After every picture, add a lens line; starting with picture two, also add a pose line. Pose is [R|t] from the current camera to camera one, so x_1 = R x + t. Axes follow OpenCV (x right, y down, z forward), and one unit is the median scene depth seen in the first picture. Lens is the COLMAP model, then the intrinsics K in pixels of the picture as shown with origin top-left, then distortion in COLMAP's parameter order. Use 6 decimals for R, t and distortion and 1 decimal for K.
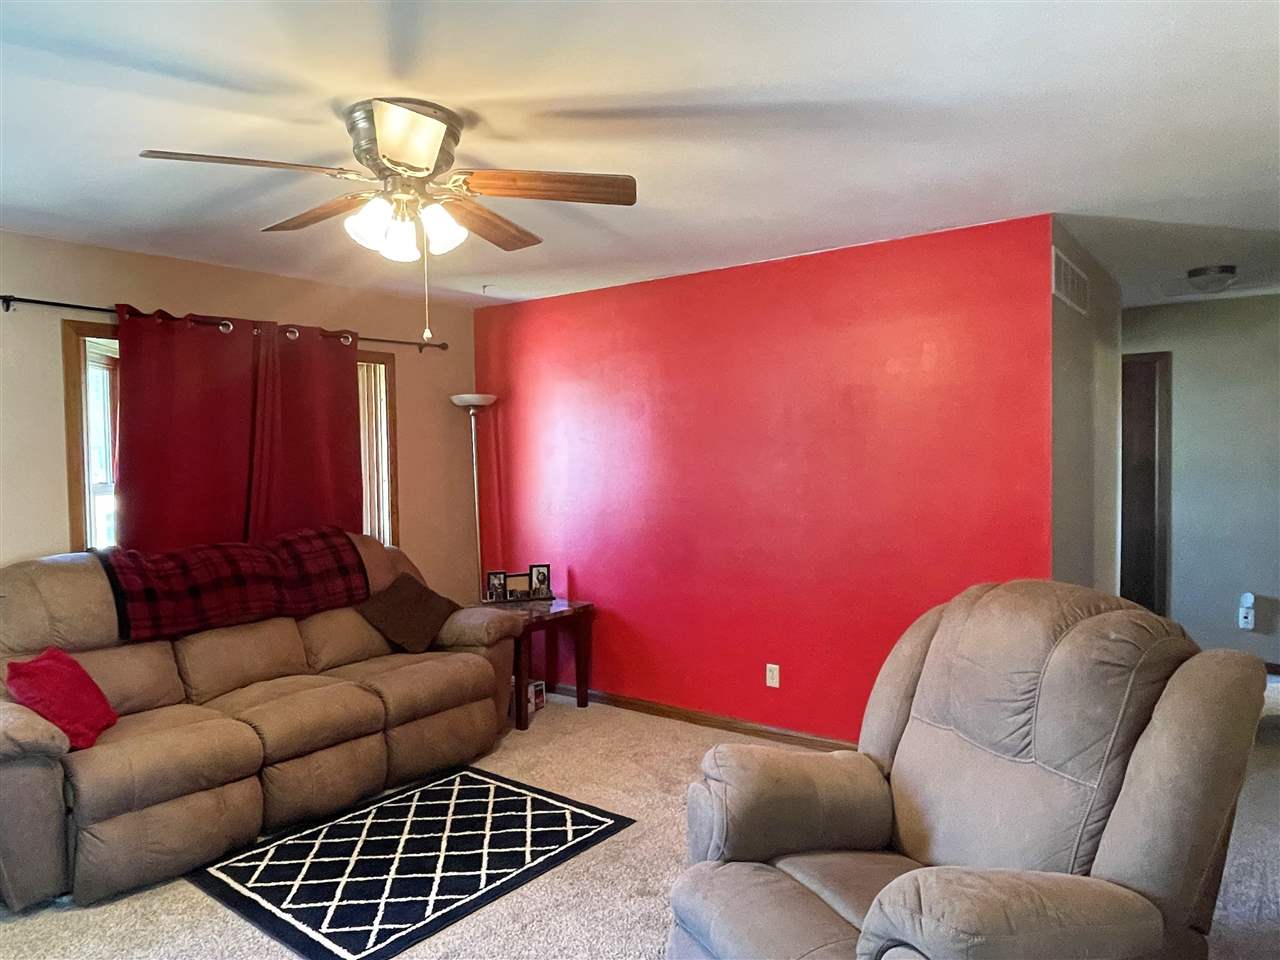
lens RADIAL K [[831.3, 0, 640.1], [0, 831.3, 482.7], [0, 0, 1]] dist [-0.012031, -0.002305]
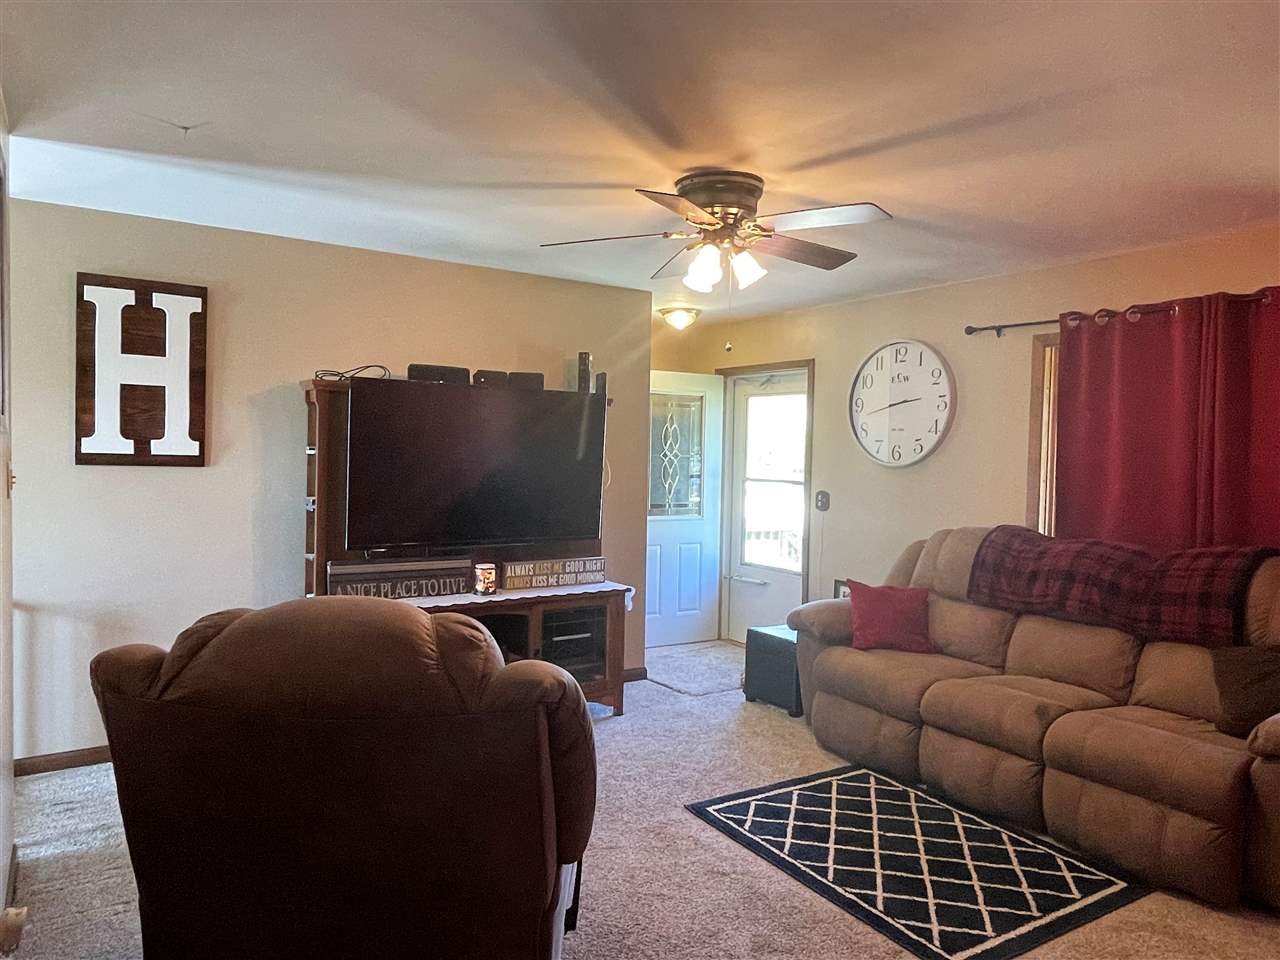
lens RADIAL K [[858.6, 0, 640.1], [0, 858.6, 475.9], [0, 0, 1]] dist [0.009901, 0.001864]
pose [[-0.333034, 0.026550, -0.942541, 0.721676], [-0.054158, 0.997415, 0.047232, -0.022941], [0.941358, 0.066776, -0.330735, 0.944564]]
